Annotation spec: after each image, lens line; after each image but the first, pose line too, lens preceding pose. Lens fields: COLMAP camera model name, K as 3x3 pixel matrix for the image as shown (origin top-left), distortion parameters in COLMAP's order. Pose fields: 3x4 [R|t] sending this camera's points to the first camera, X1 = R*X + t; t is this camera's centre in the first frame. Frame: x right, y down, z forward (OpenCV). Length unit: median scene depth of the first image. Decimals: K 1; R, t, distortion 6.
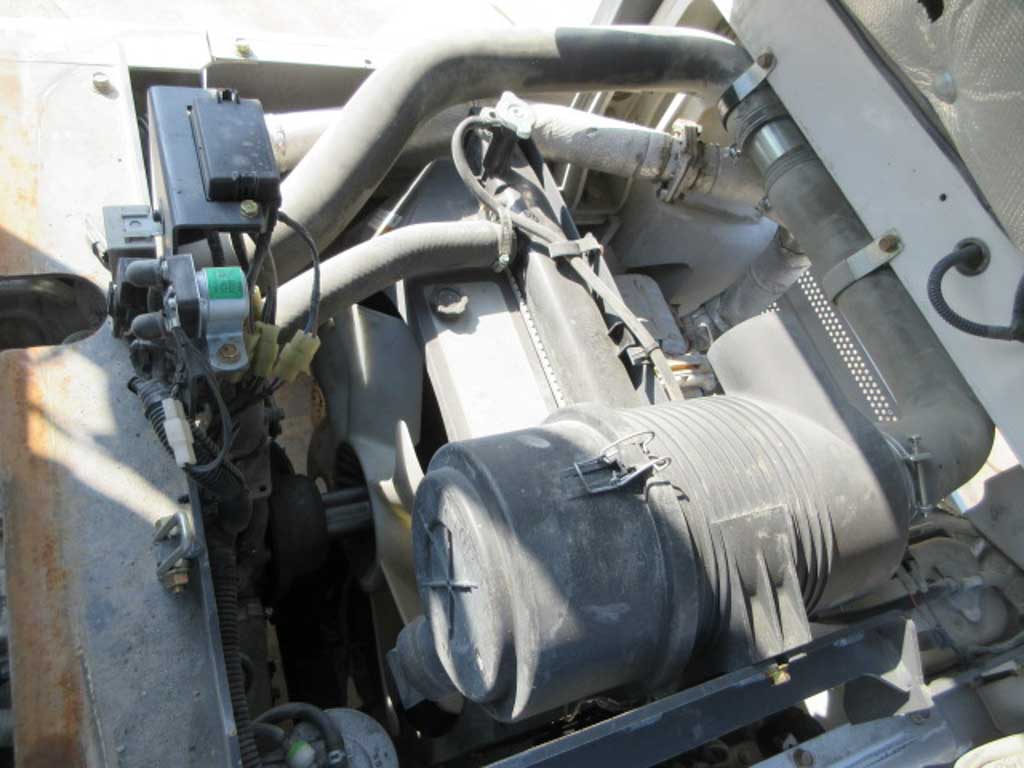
lens RADIAL K [[759.7, 0, 516.8], [0, 759.7, 377.6], [0, 0, 1]] dist [0.002394, -0.011725]
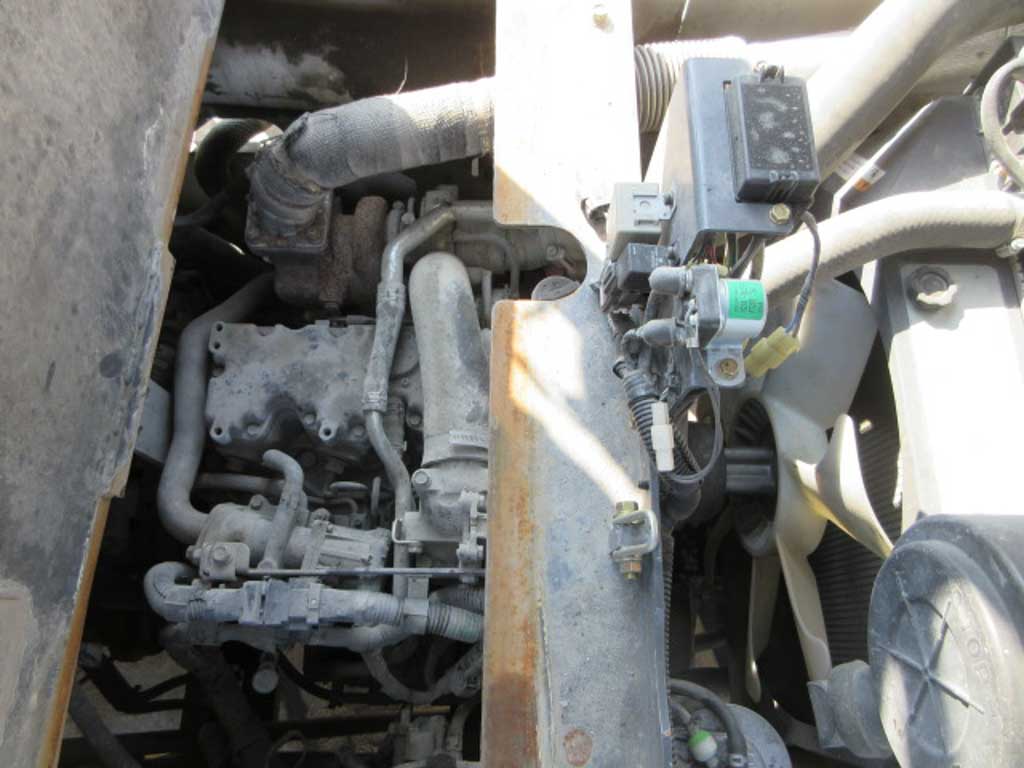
lens RADIAL K [[759.7, 0, 518.0], [0, 759.7, 384.9], [0, 0, 1]] dist [0.002394, -0.011725]
pose [[0.887876, 0.211555, -0.408560, -0.211313], [-0.141612, 0.970563, 0.194816, -0.152852], [0.437747, -0.115116, 0.891698, 0.035927]]
